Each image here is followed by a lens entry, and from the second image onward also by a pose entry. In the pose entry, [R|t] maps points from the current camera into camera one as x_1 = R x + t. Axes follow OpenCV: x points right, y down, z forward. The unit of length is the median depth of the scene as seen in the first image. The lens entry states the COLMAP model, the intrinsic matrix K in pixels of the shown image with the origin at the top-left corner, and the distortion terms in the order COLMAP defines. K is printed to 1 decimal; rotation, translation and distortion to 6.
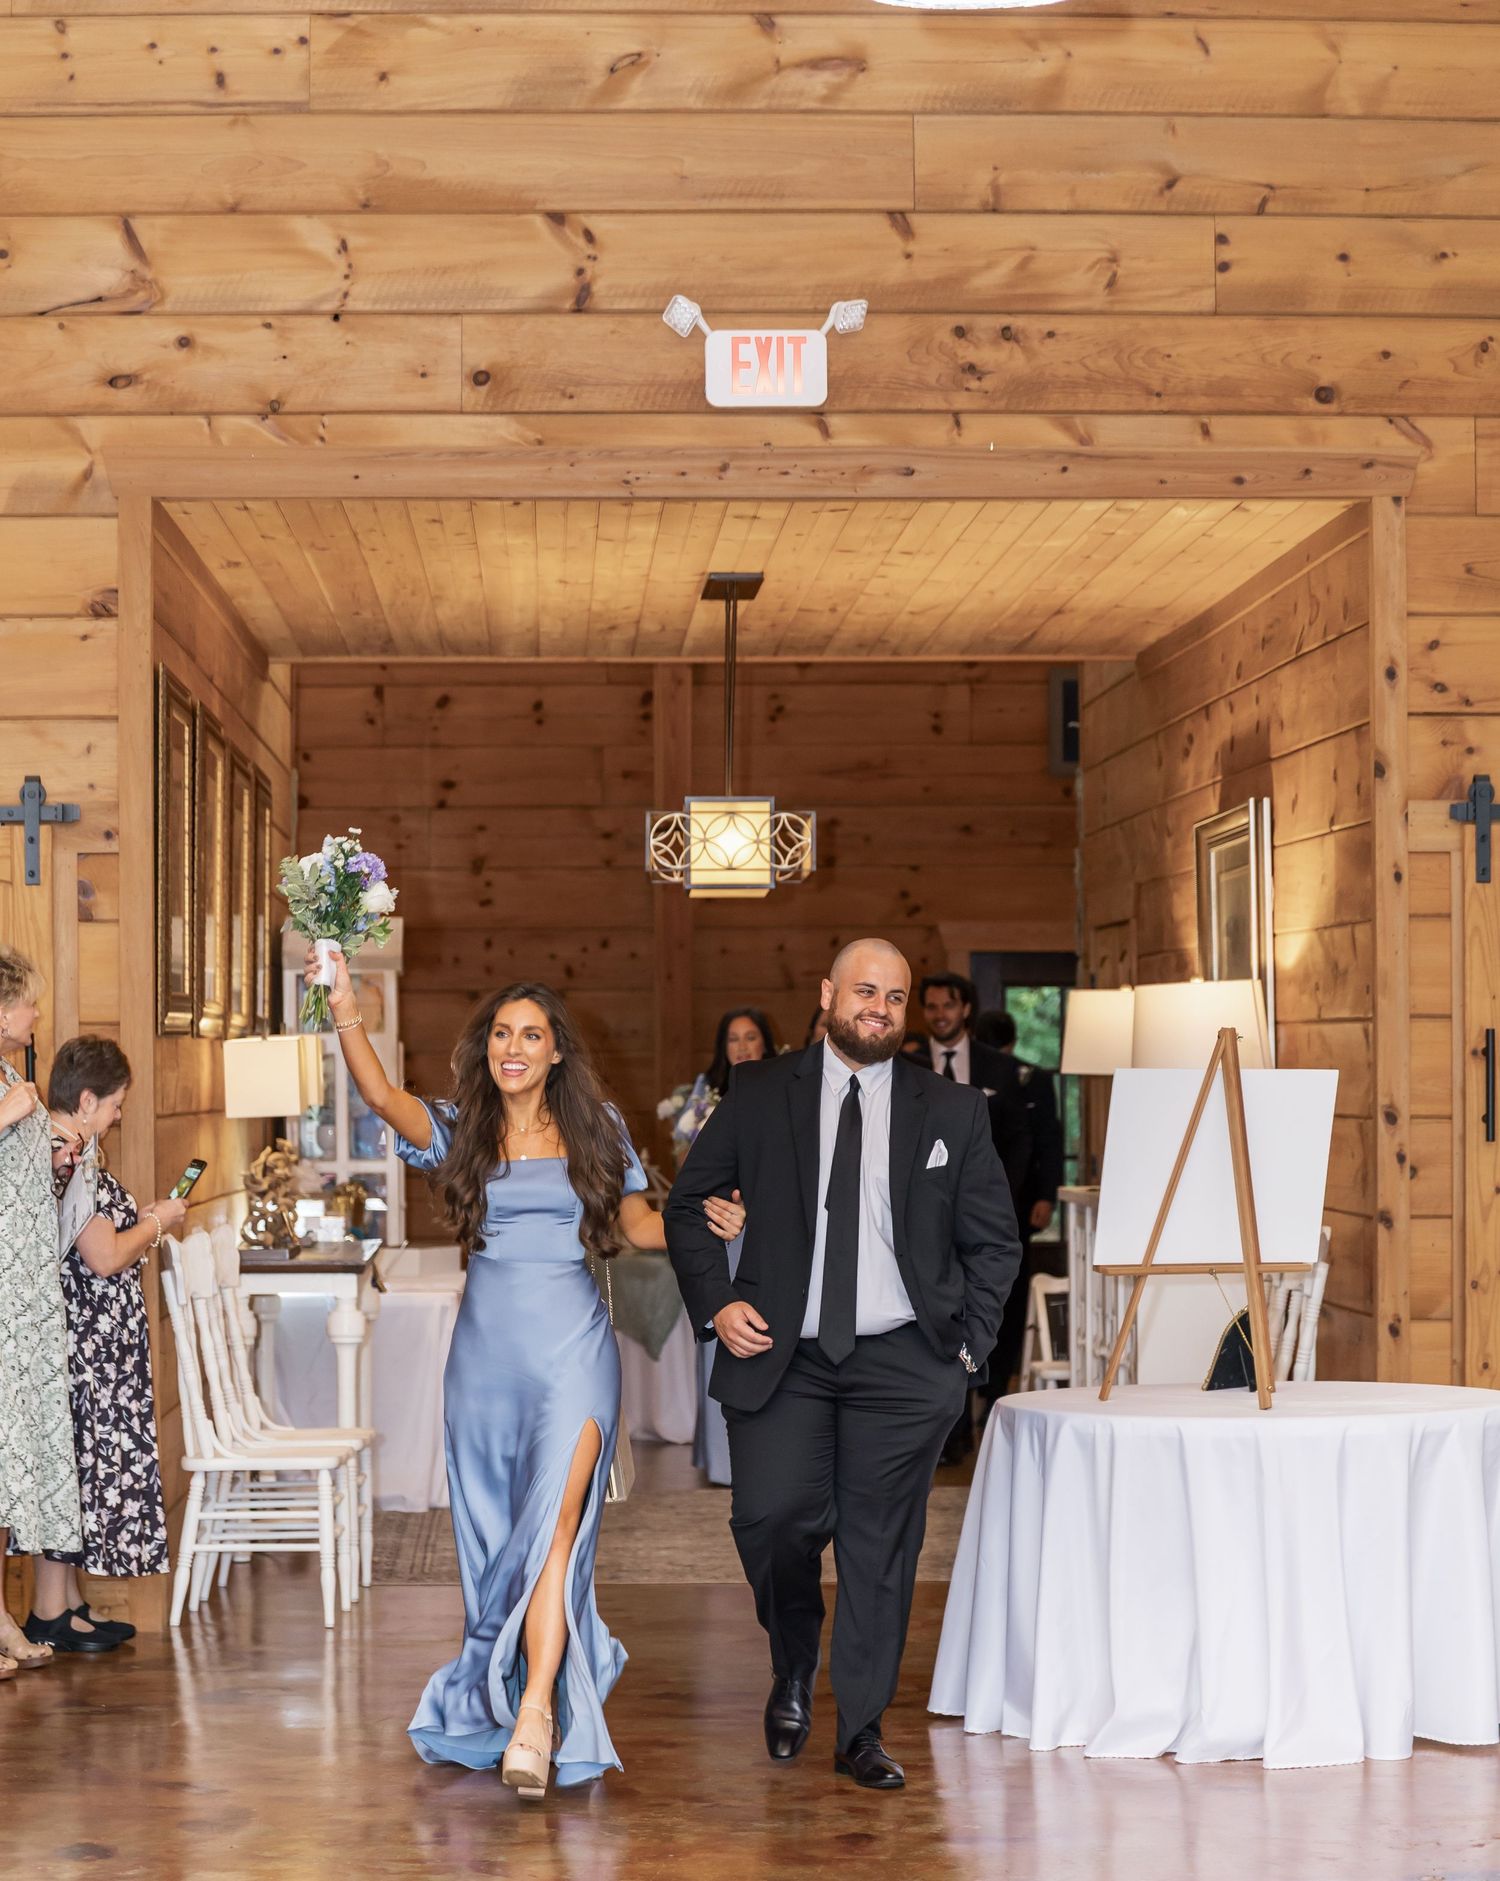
lens RADIAL K [[4401.6, 0, 757.1], [0, 4401.6, 1170.5], [0, 0, 1]] dist [-0.207089, 0.006669]
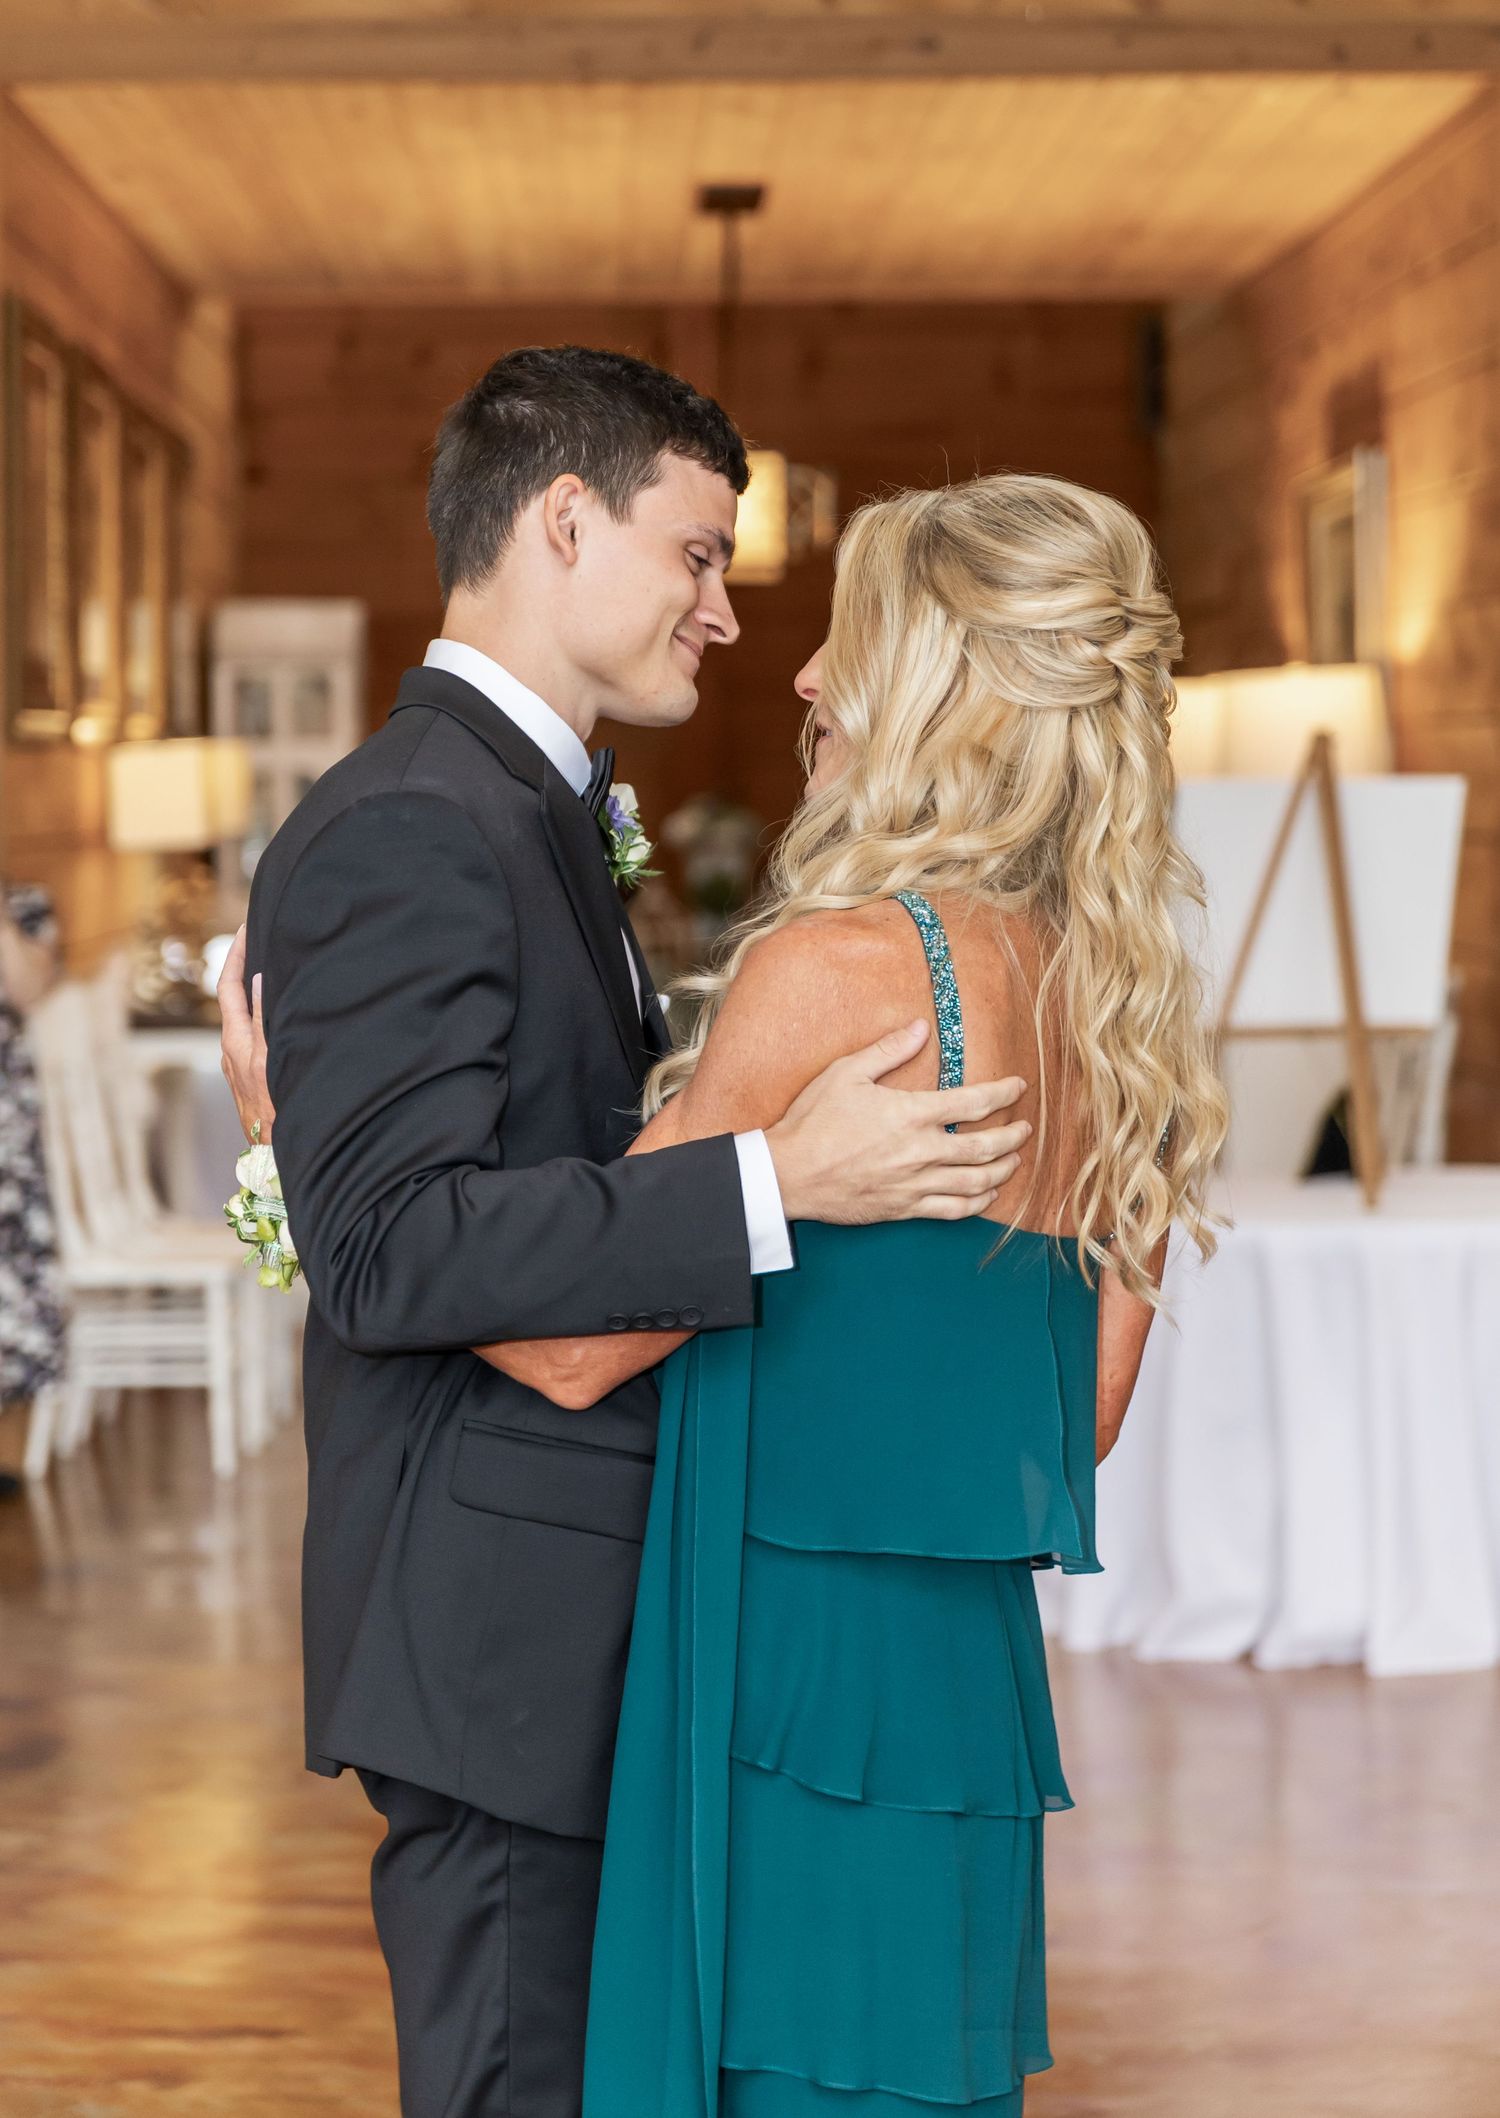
lens RADIAL K [[4889.5, 0, 859.2], [0, 4889.5, 884.3], [0, 0, 1]] dist [-0.131141, -0.359697]
pose [[0.999978, -0.005706, 0.003467, 0.017208], [0.005715, 0.999981, -0.002408, -0.002305], [-0.003453, 0.002428, 0.999991, 0.099086]]
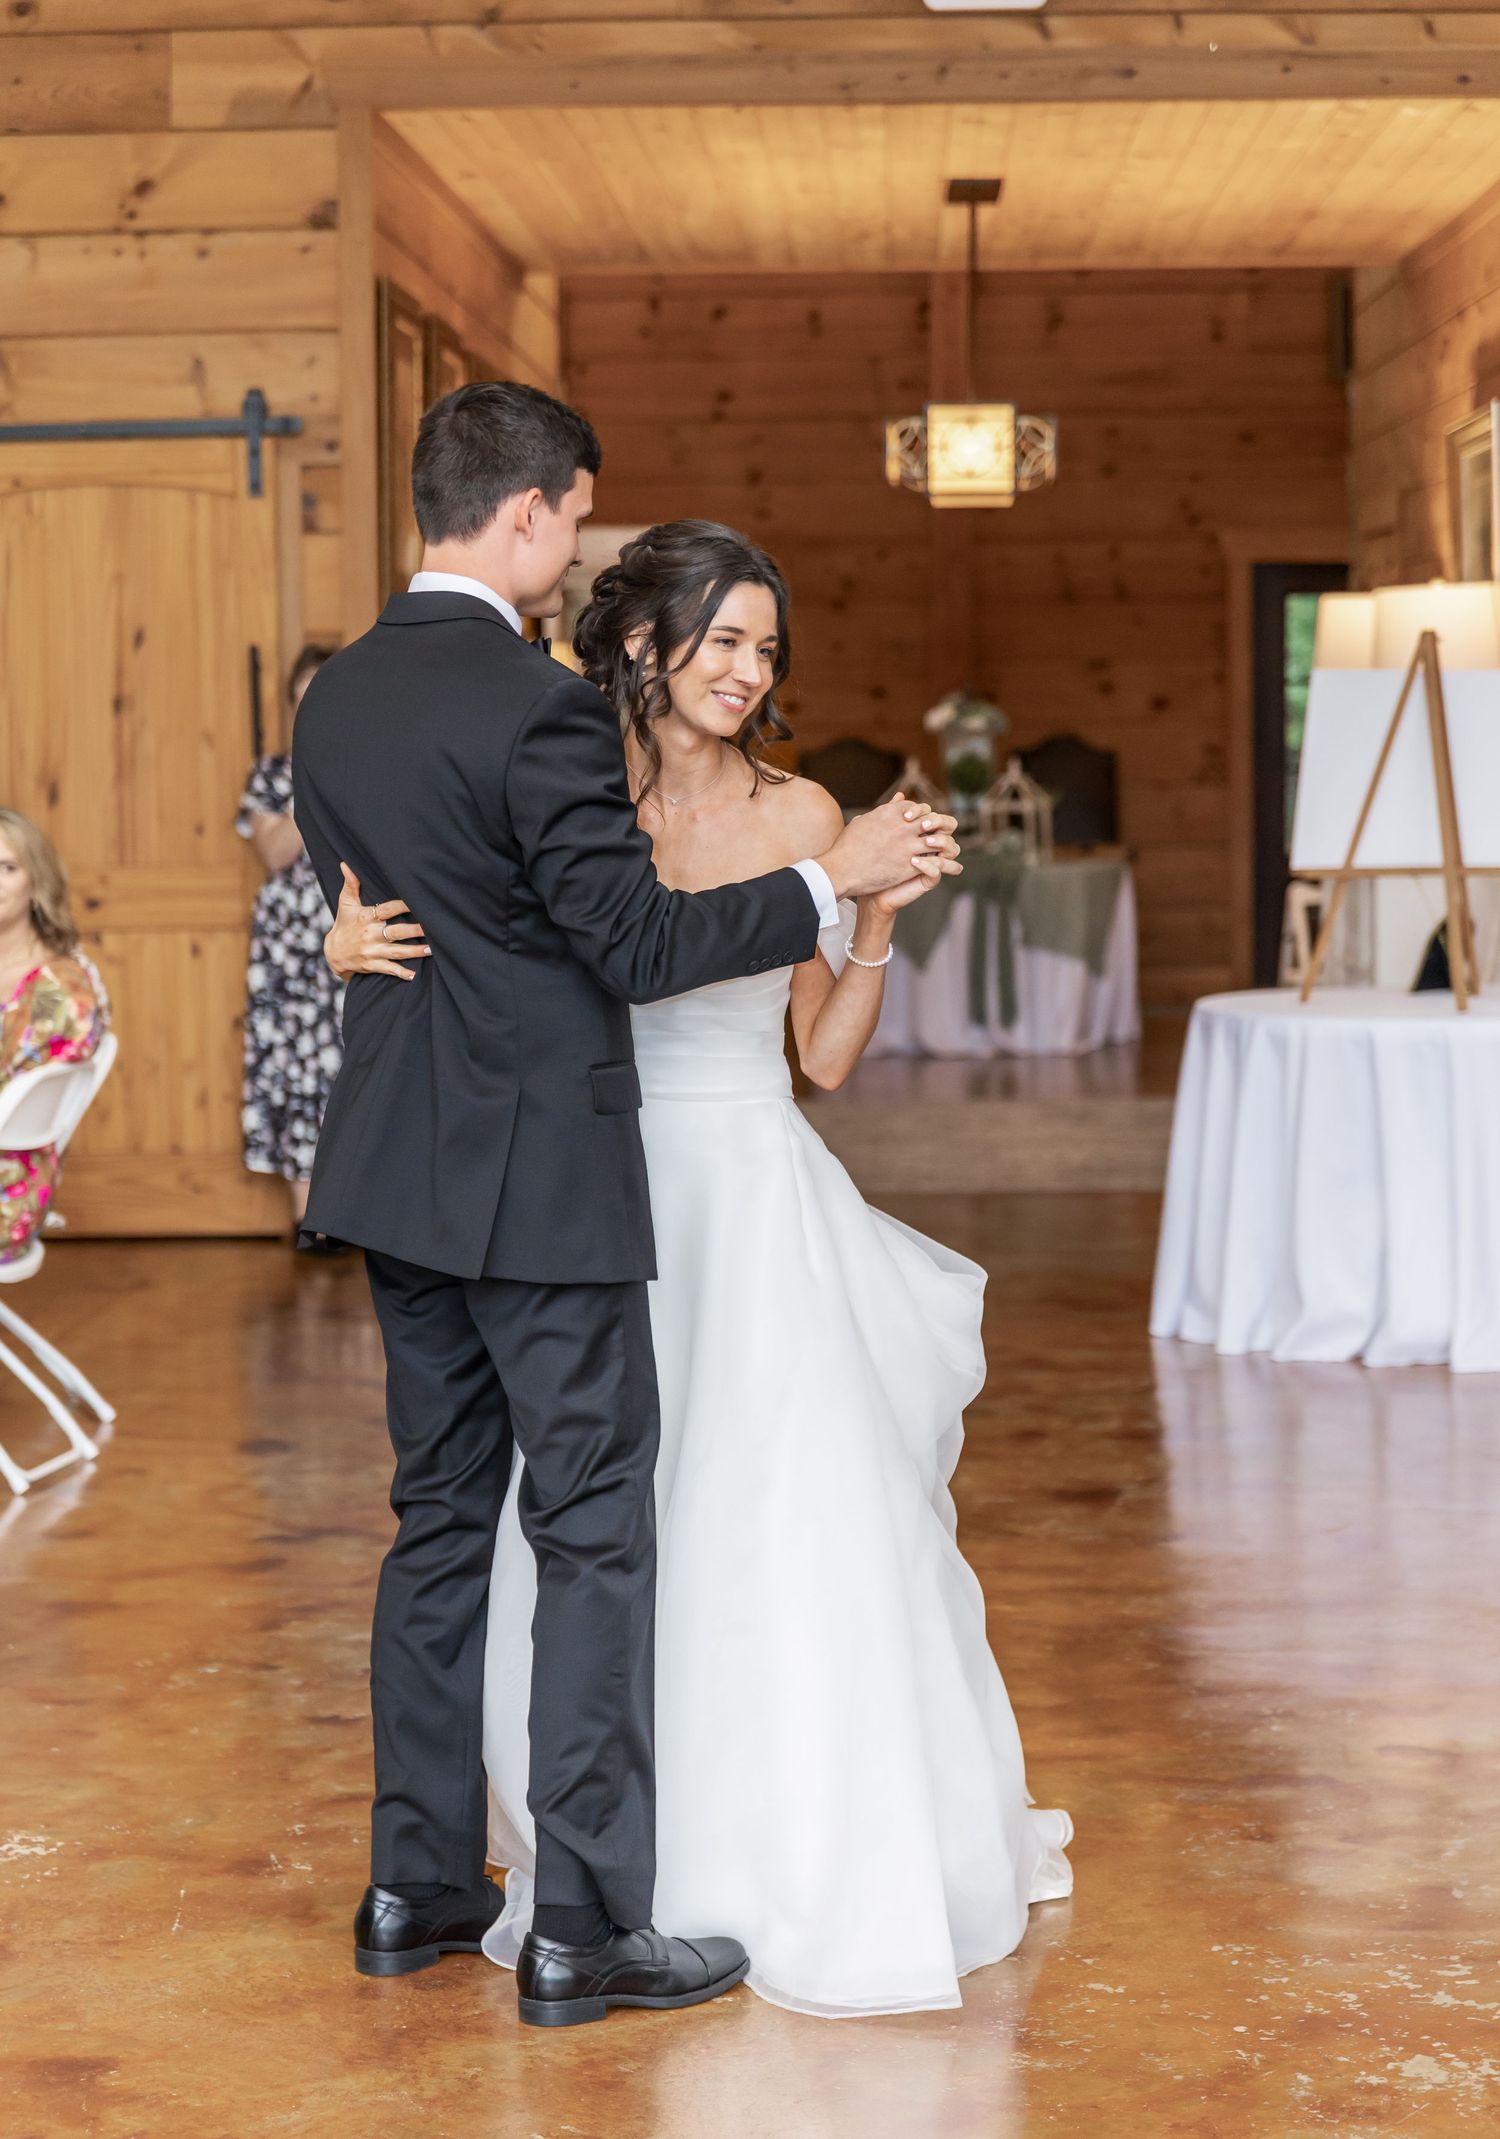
lens RADIAL K [[4435.6, 0, 830.7], [0, 4435.6, 1110.1], [0, 0, 1]] dist [-0.160954, -0.343356]
pose [[0.998096, -0.000095, -0.061675, 0.028151], [0.004534, 0.997405, 0.071846, 0.003007], [0.061508, -0.071989, 0.995507, -0.010492]]
